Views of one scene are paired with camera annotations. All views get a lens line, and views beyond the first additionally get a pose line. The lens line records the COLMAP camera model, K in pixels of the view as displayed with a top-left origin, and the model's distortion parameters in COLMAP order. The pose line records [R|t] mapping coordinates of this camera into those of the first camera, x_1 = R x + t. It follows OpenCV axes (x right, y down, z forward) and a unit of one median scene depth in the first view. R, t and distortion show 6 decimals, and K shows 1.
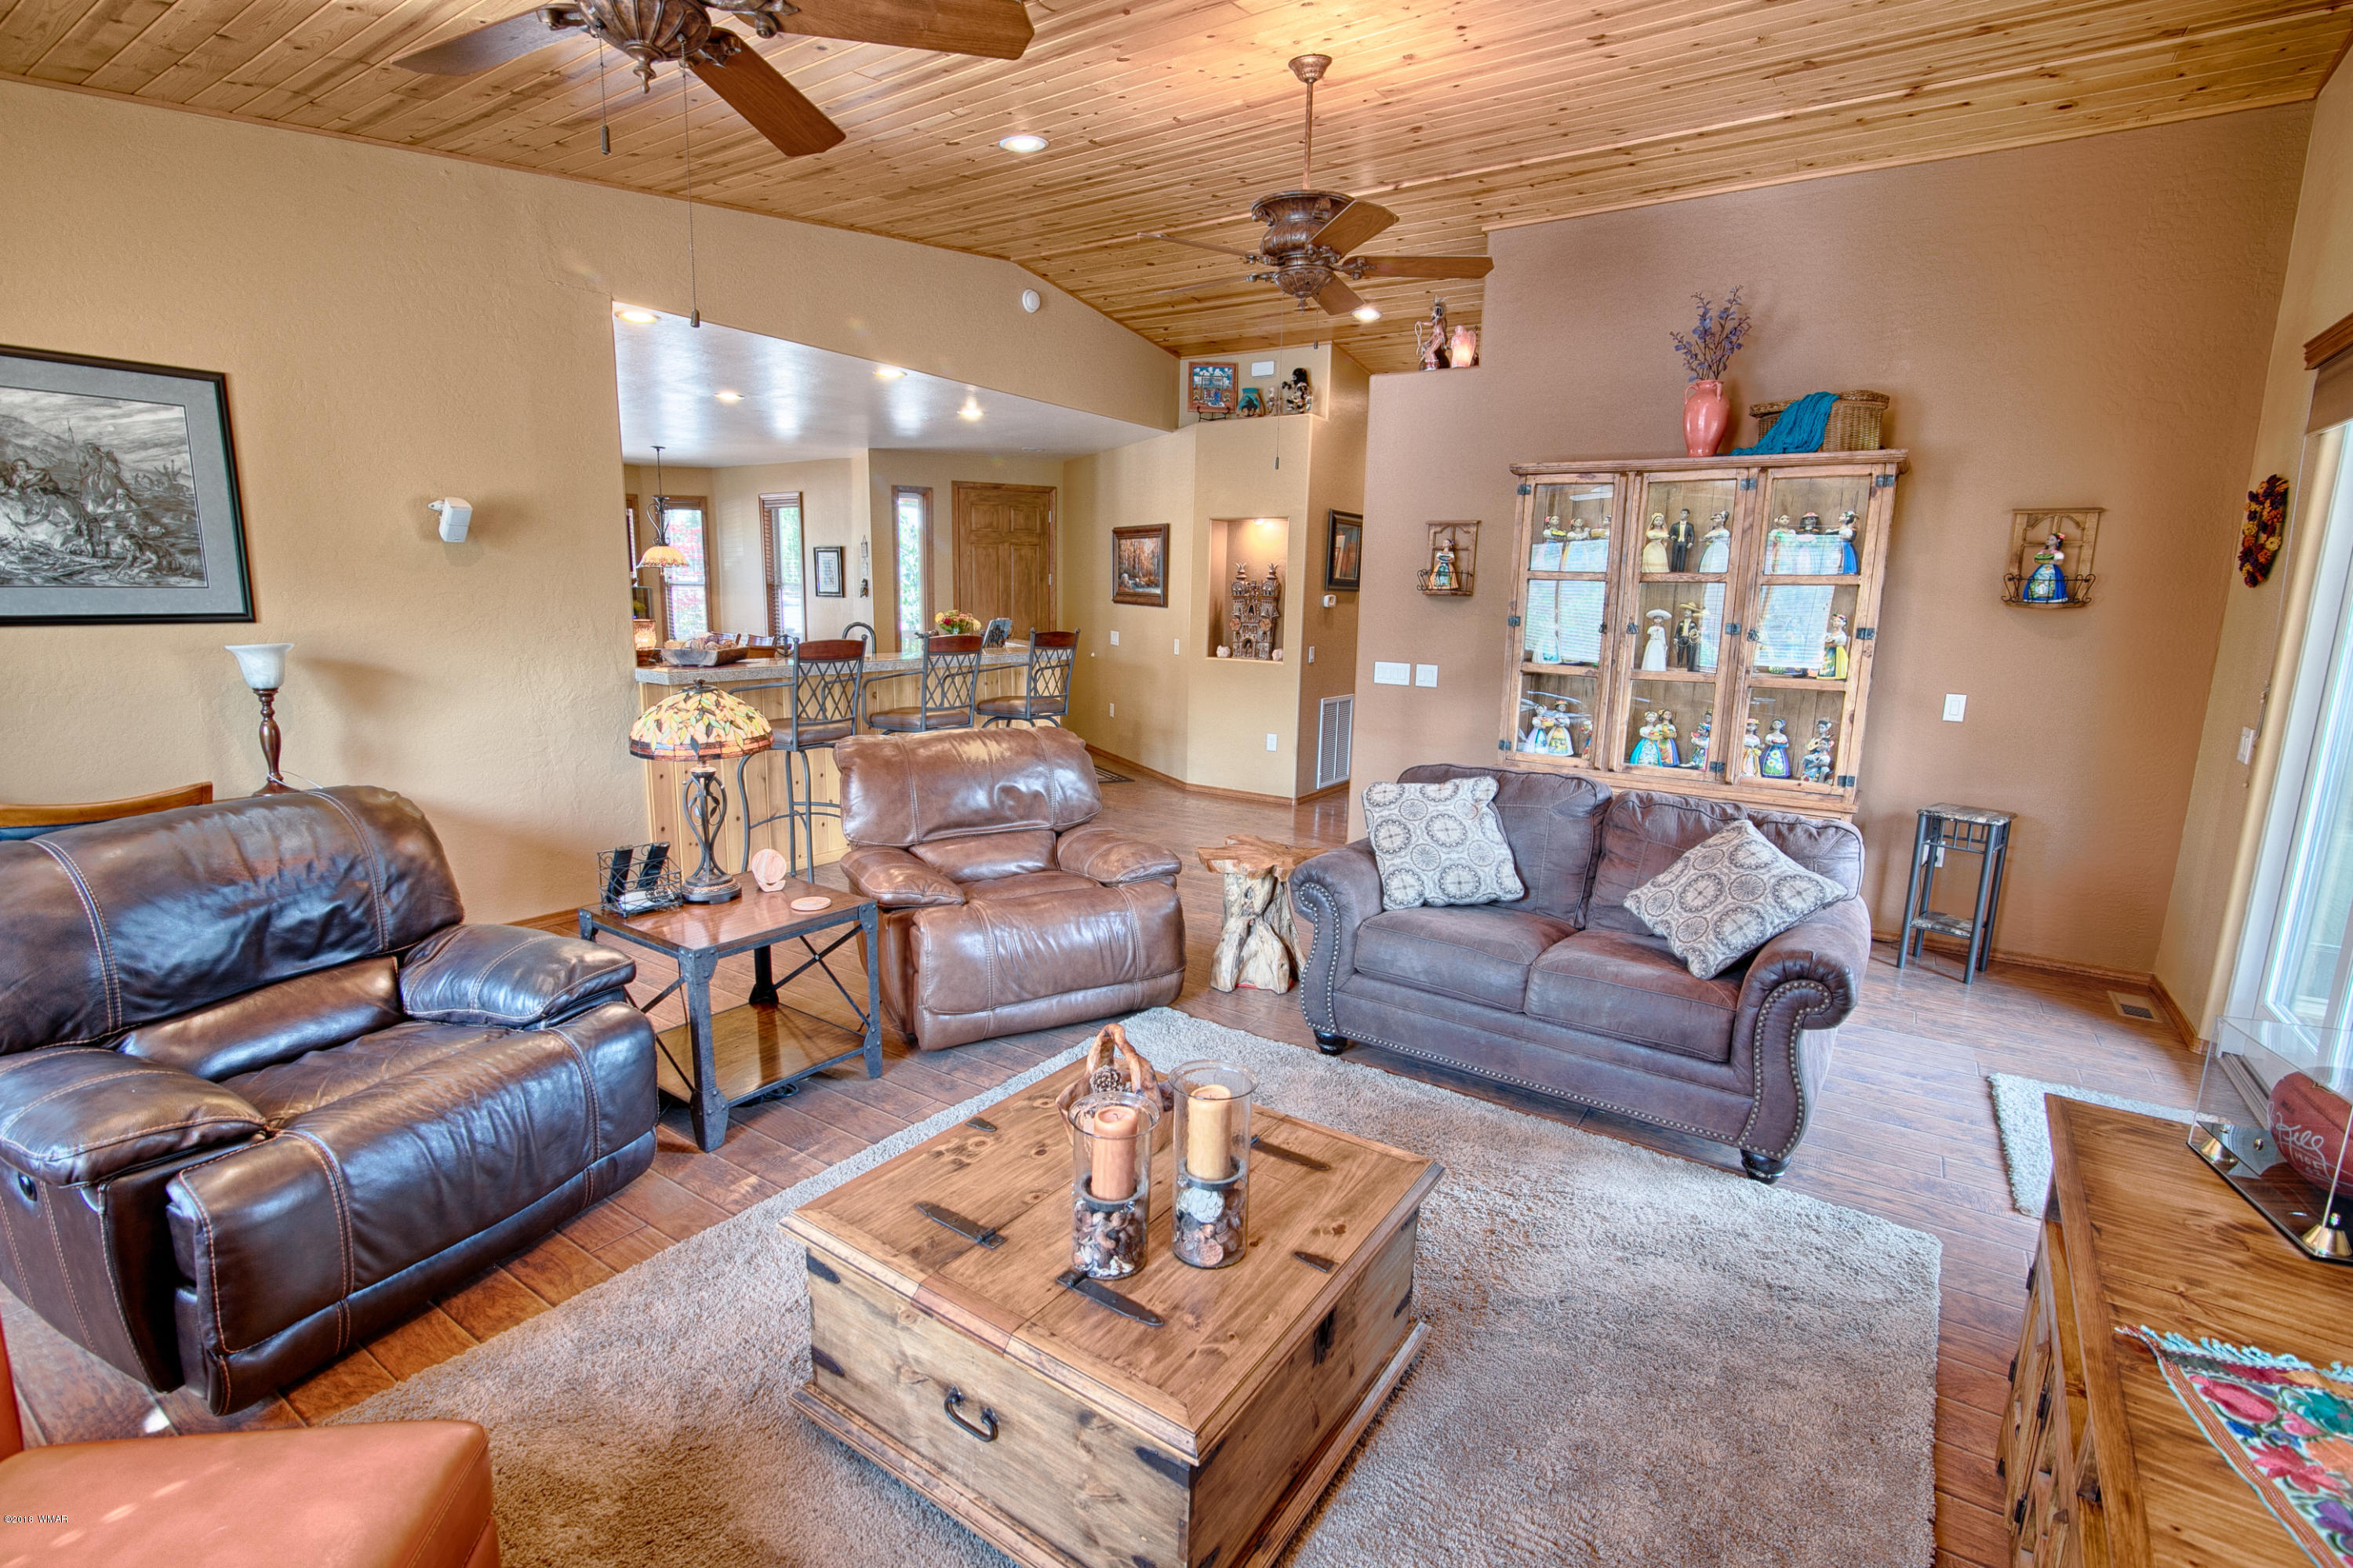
lens RADIAL K [[1078.4, 0, 1173.7], [0, 1078.4, 781.1], [0, 0, 1]] dist [-0.020439, 0.001985]
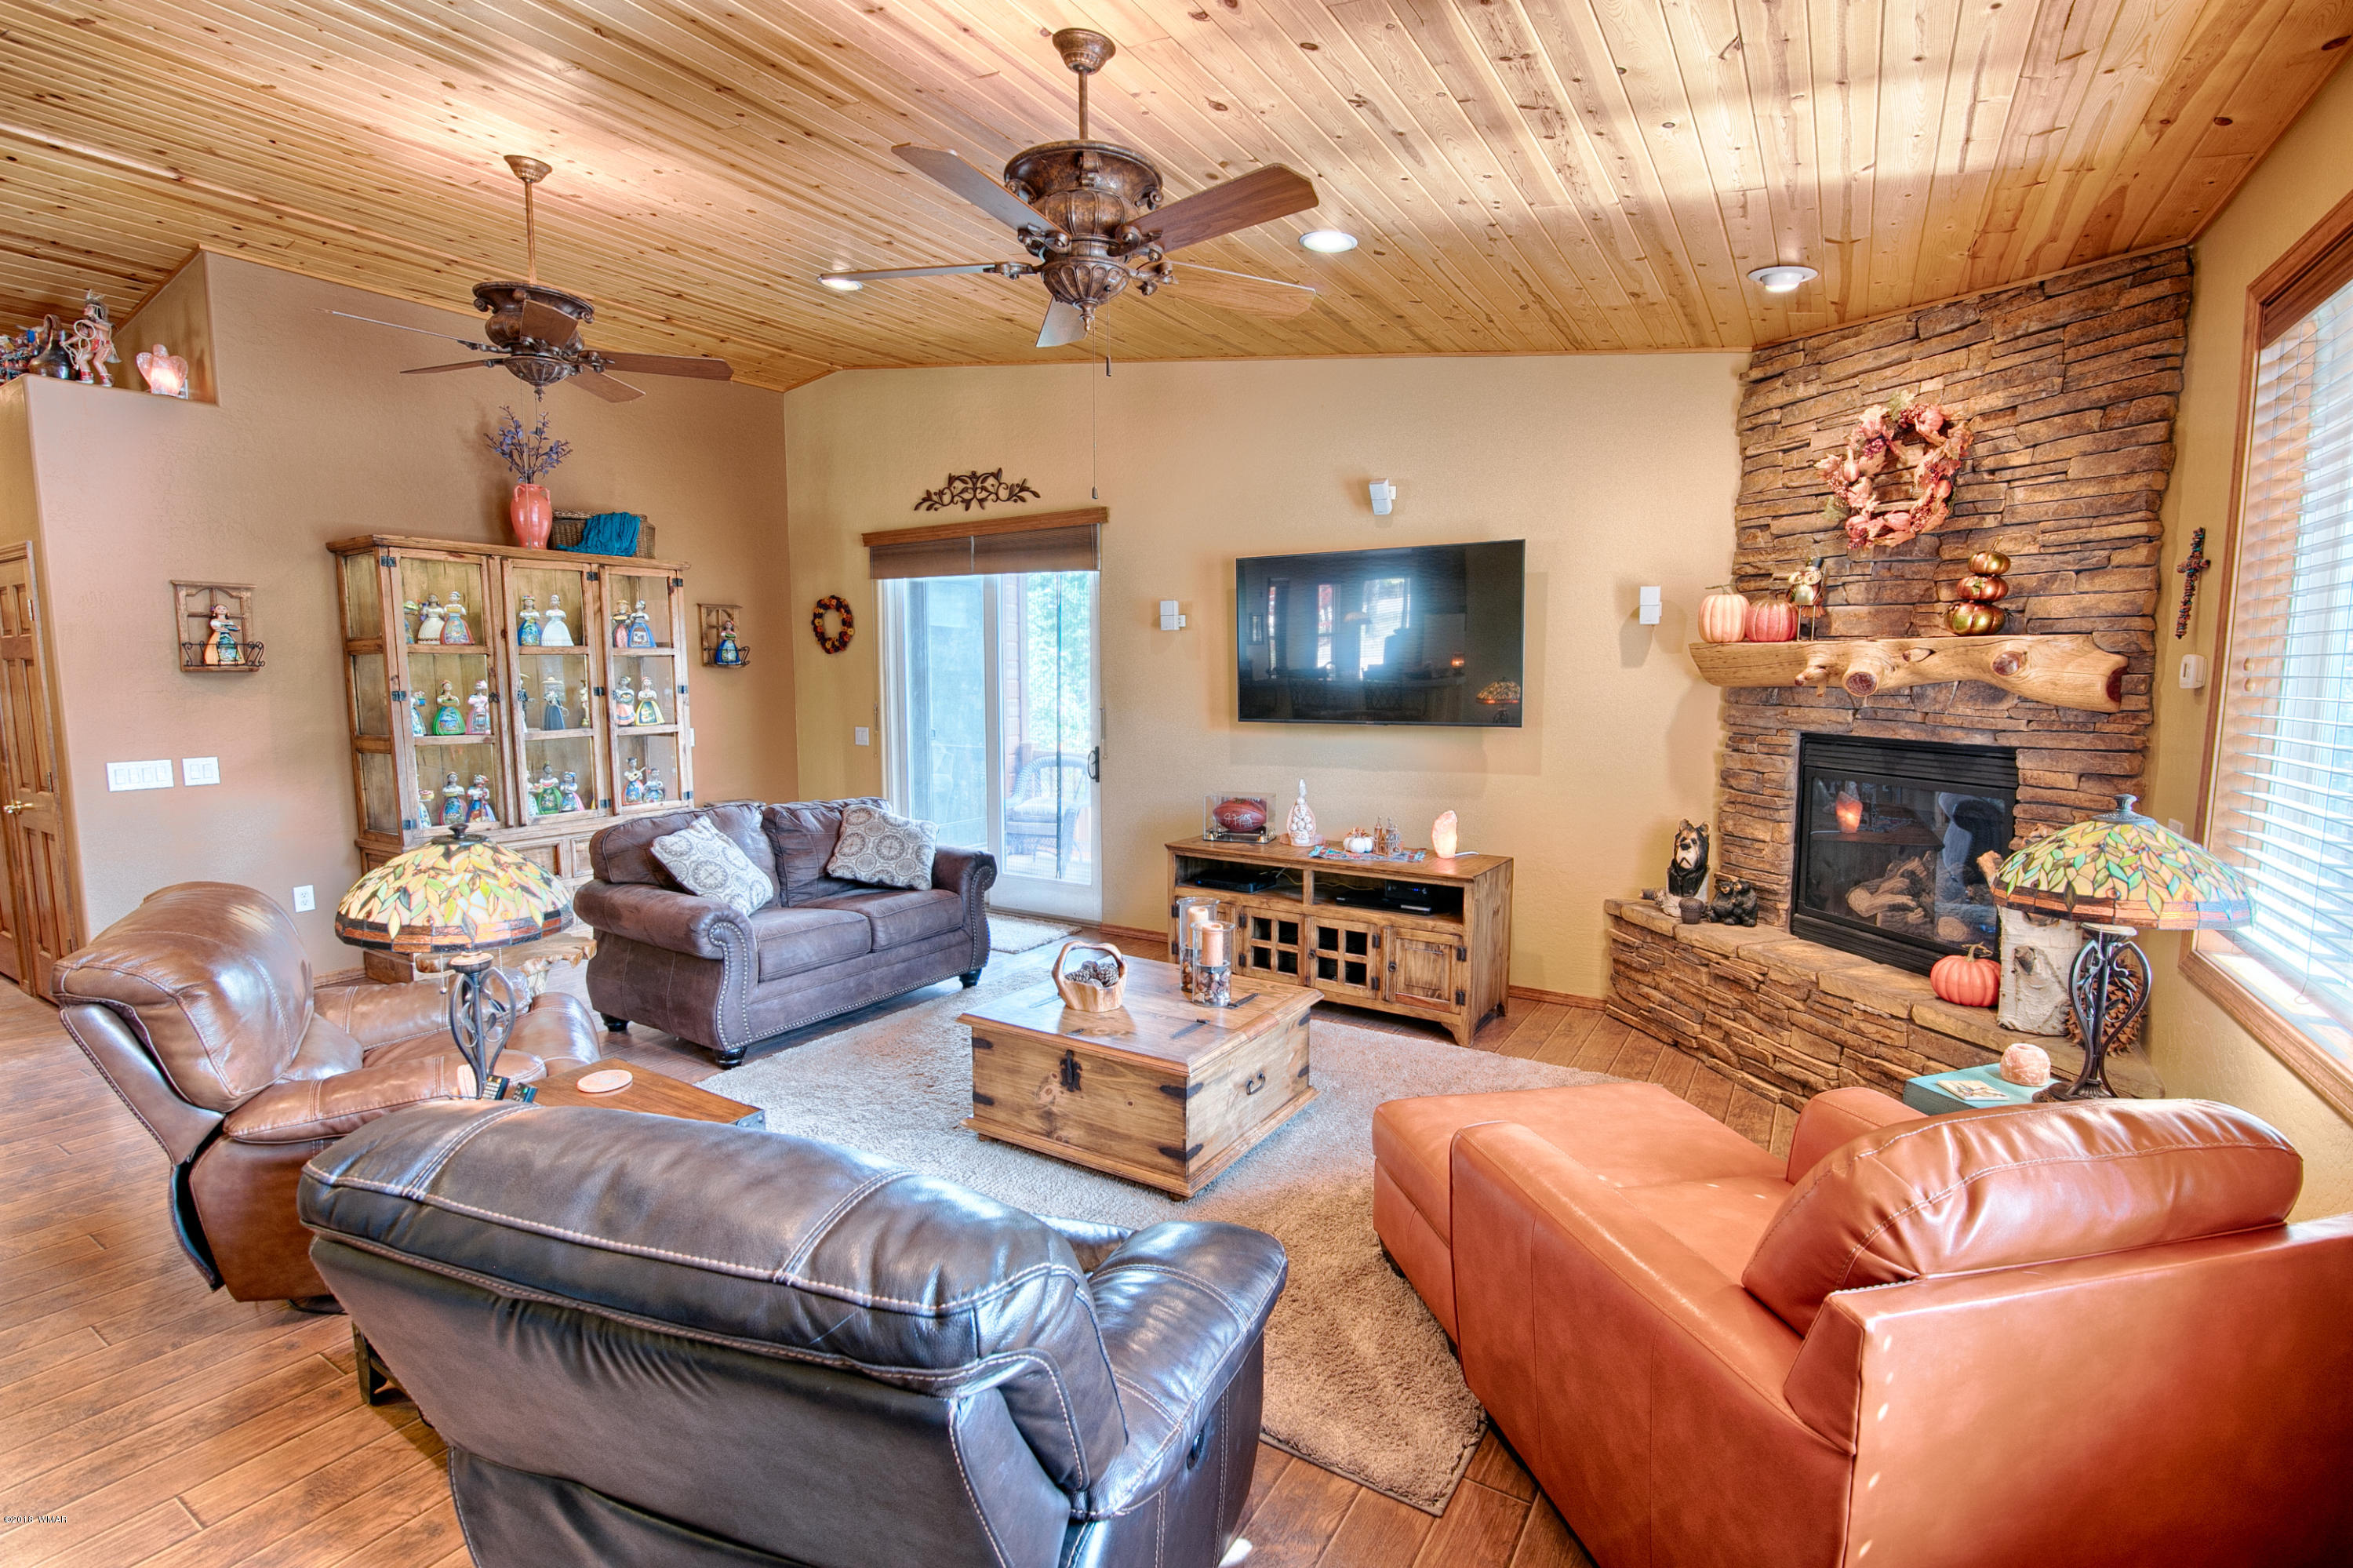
lens RADIAL K [[1078.4, 0, 1172.0], [0, 1078.4, 785.2], [0, 0, 1]] dist [-0.020439, 0.001985]
pose [[-0.046161, -0.131675, 0.990218, -0.759992], [0.175263, 0.974830, 0.137800, -0.091574], [-0.983439, 0.179910, -0.021921, 0.398685]]
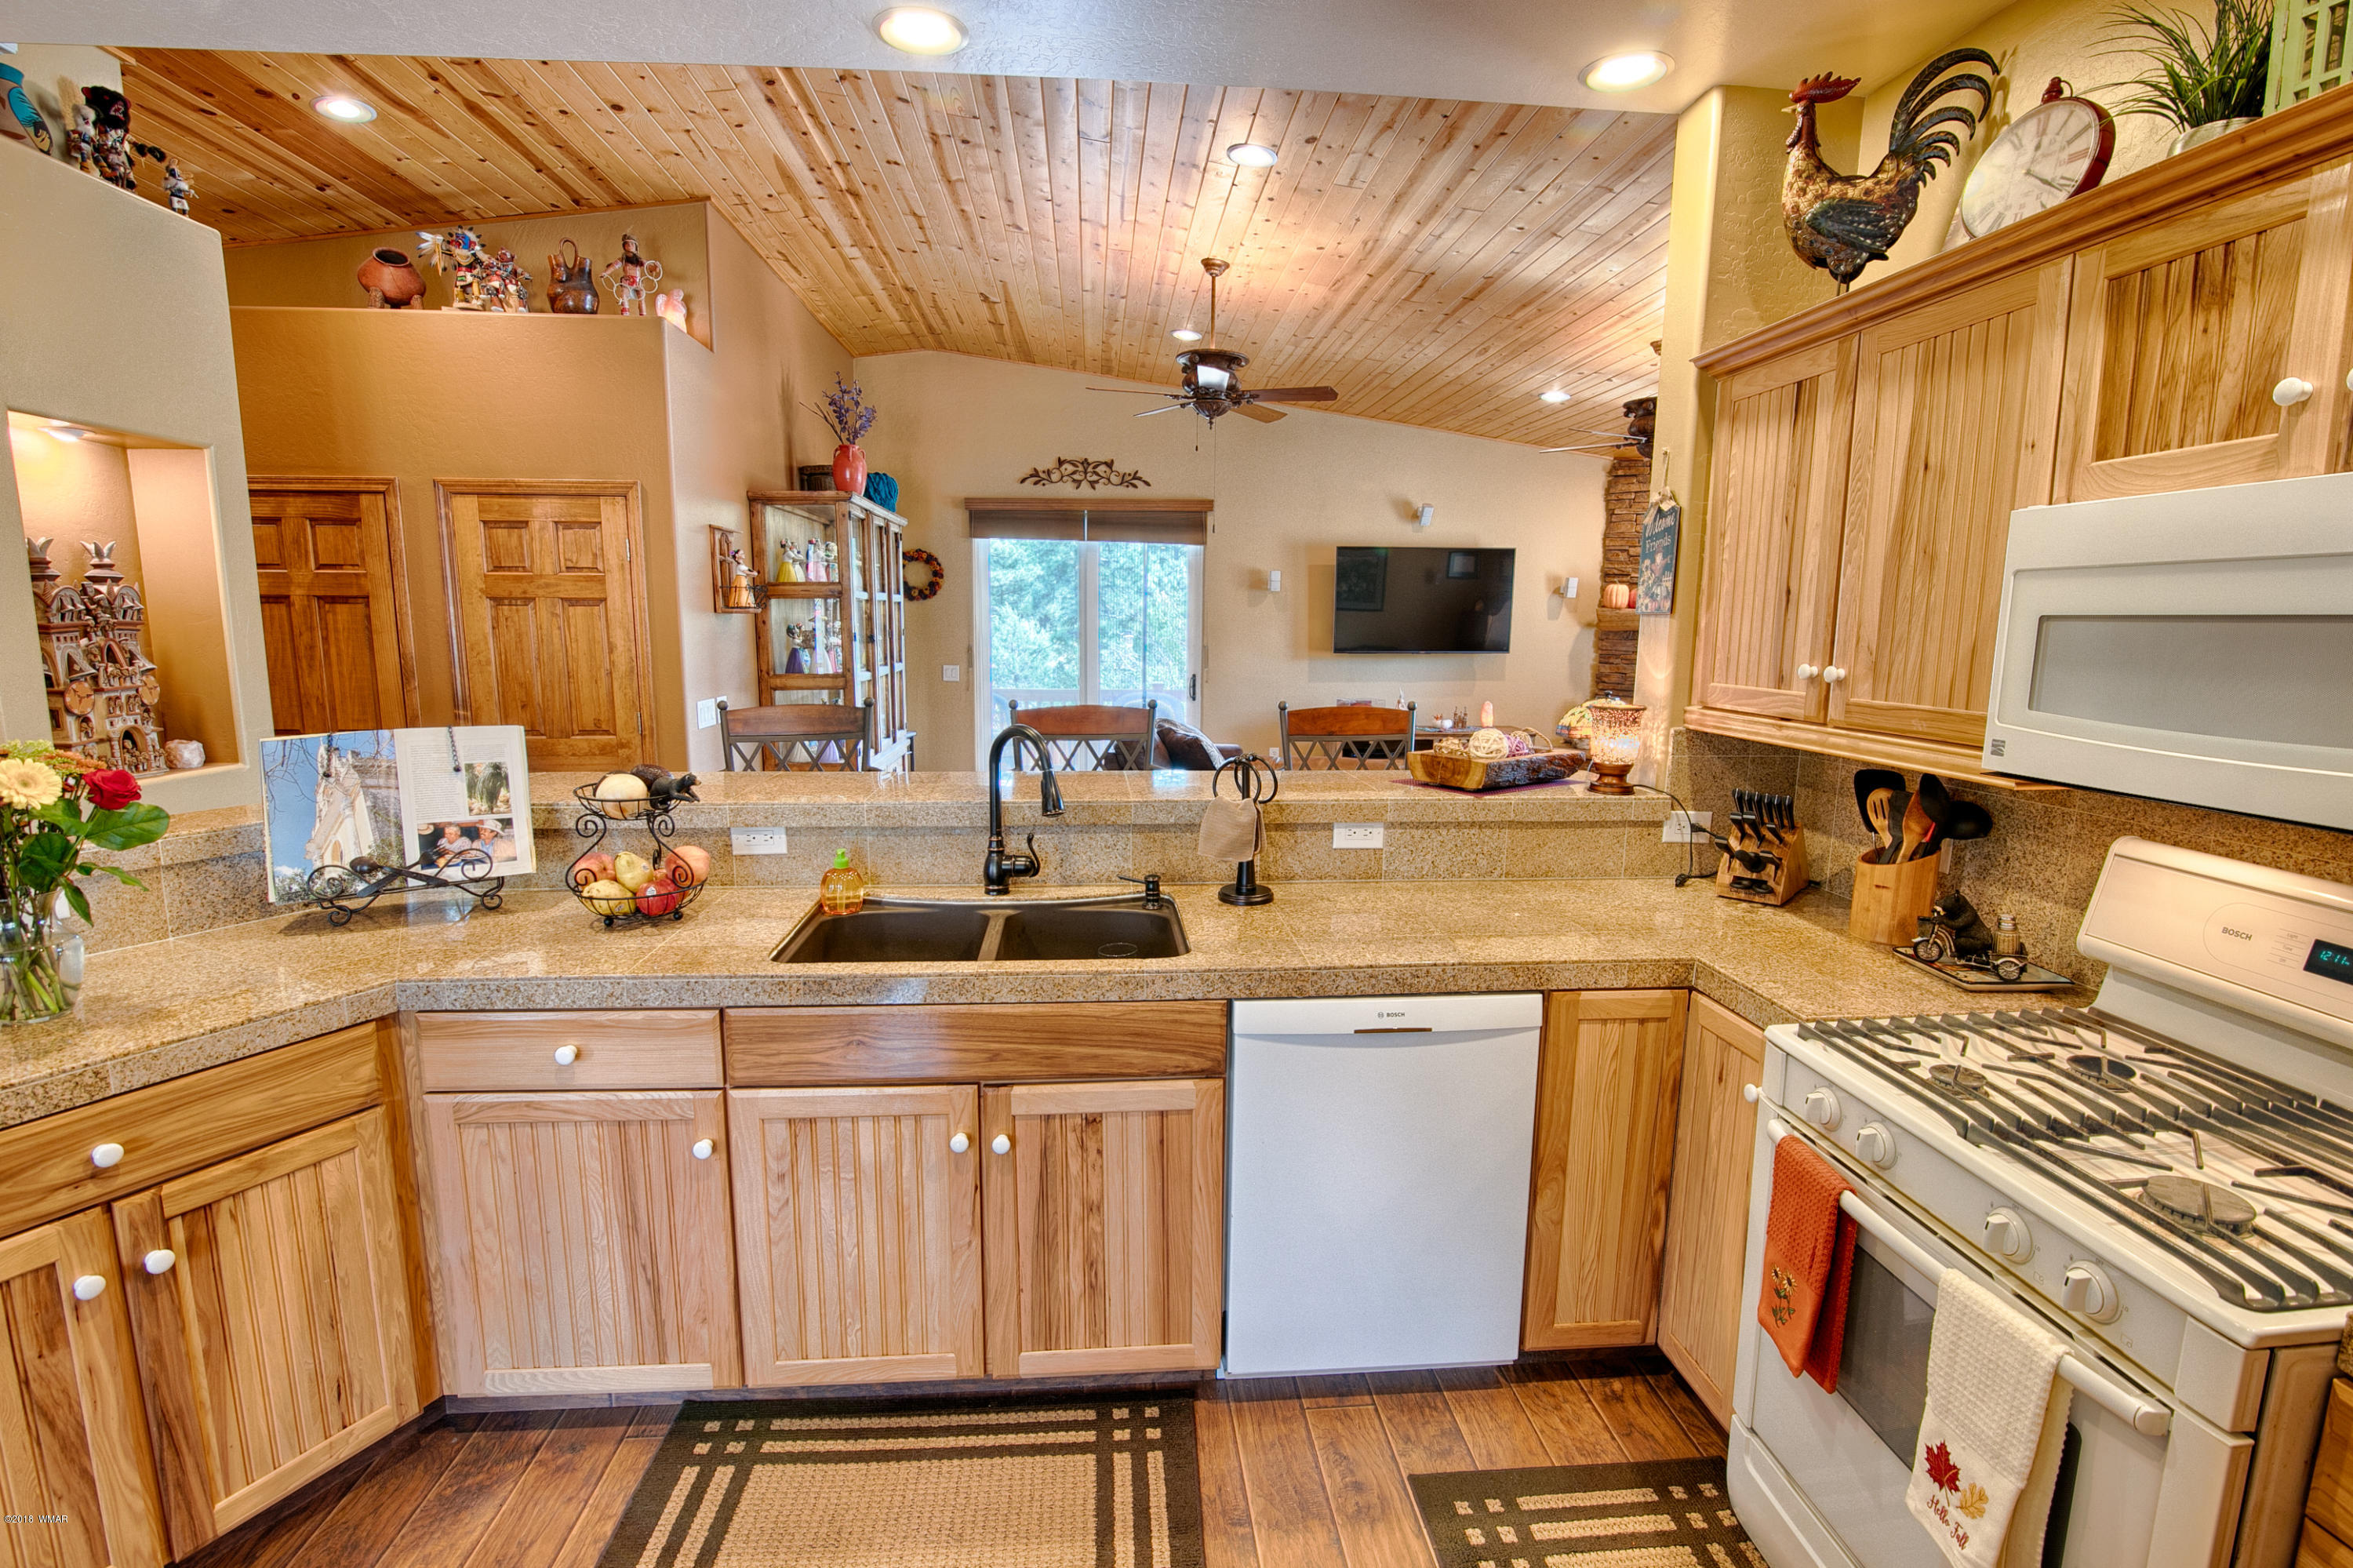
lens RADIAL K [[1078.4, 0, 1175.7], [0, 1078.4, 786.0], [0, 0, 1]] dist [-0.020439, 0.001985]
pose [[-0.630777, -0.149822, 0.761364, -0.825155], [0.111739, 0.953420, 0.280188, -0.308157], [-0.767877, 0.261810, -0.584654, 1.609674]]
